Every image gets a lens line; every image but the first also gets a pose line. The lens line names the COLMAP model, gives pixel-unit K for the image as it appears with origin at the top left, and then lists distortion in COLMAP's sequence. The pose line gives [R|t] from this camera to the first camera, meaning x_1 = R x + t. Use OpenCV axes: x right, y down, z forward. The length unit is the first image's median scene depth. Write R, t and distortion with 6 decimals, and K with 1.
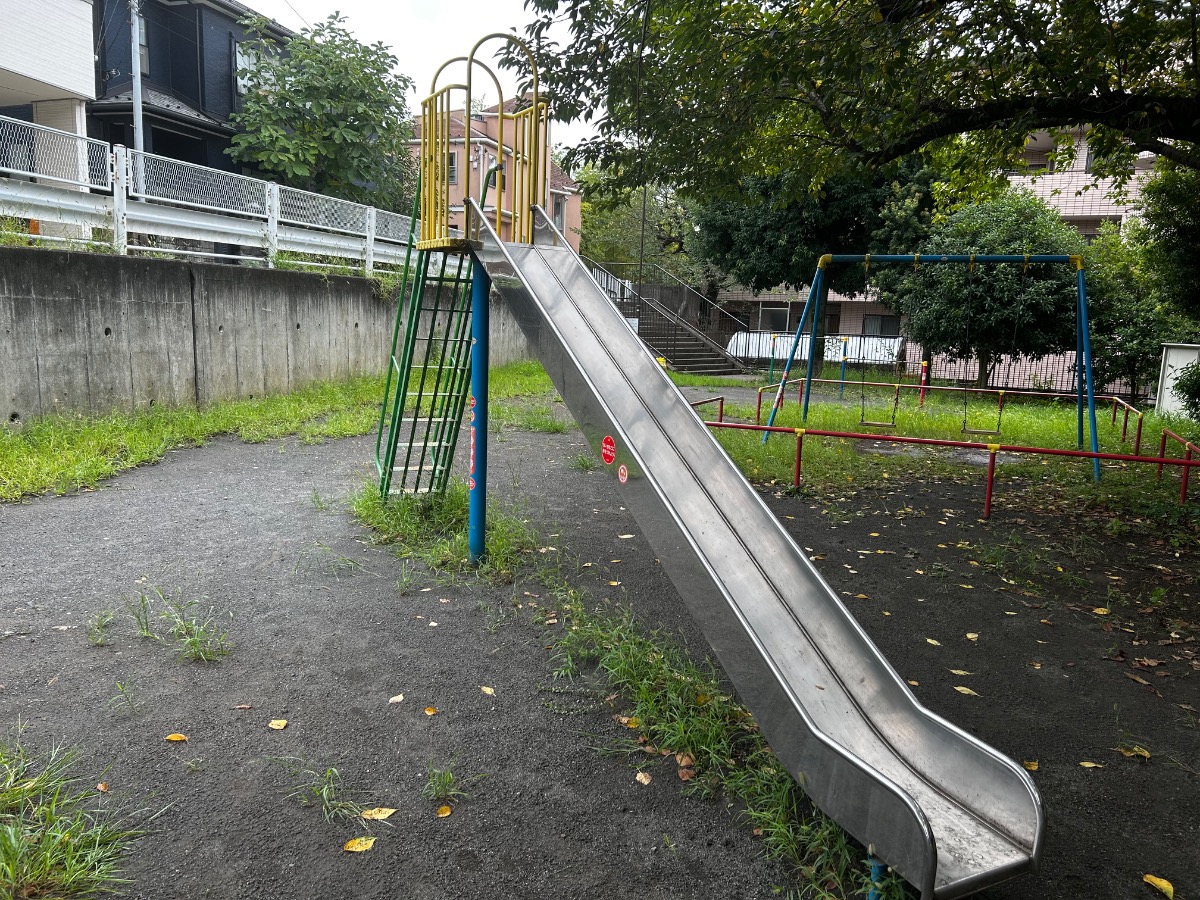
lens RADIAL K [[872.9, 0, 600.0], [0, 872.9, 450.0], [0, 0, 1]] dist [0.048942, -0.054205]
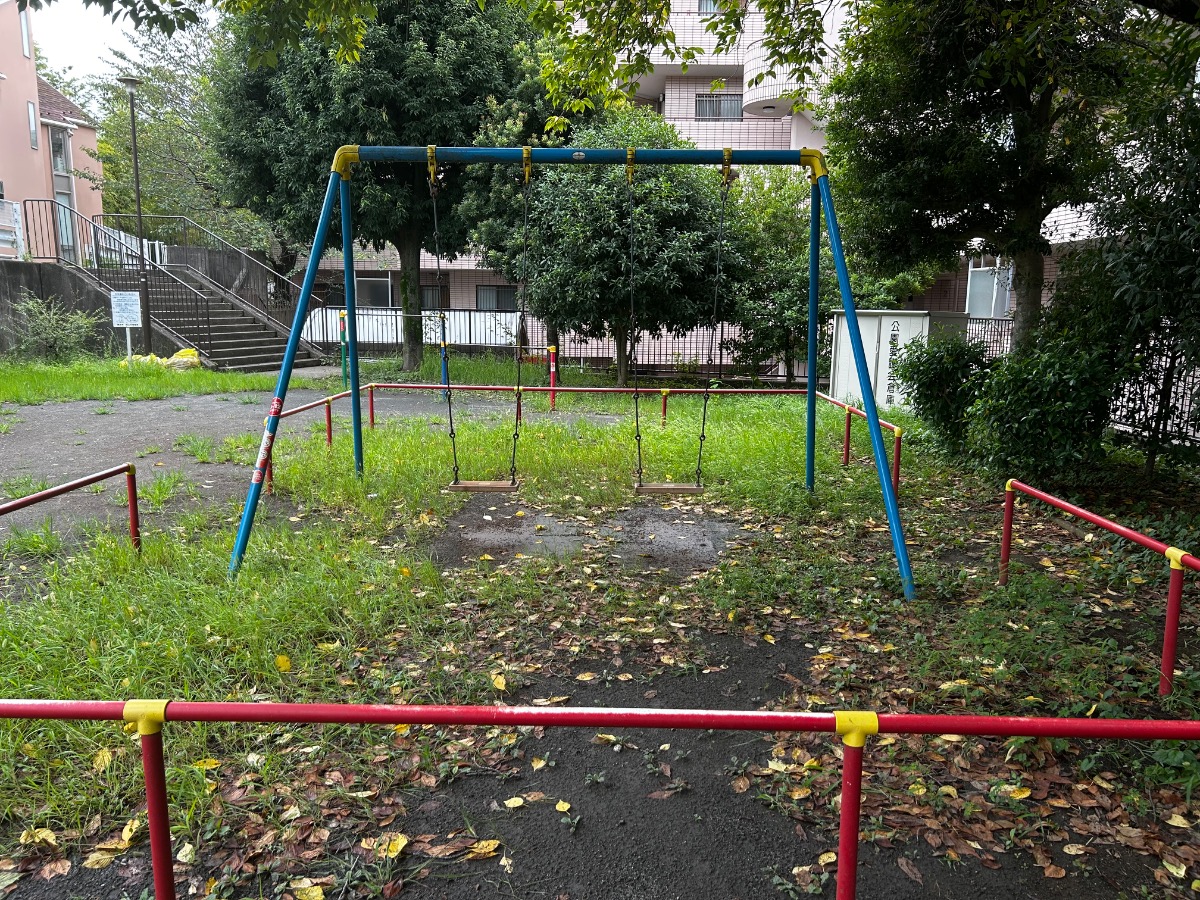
lens RADIAL K [[902.6, 0, 598.6], [0, 902.6, 430.3], [0, 0, 1]] dist [0.165798, -0.252267]
pose [[0.915714, -0.083264, 0.393110, 0.097066], [0.083031, 0.996391, 0.017629, -0.037012], [-0.393159, 0.016497, 0.919322, 0.274004]]
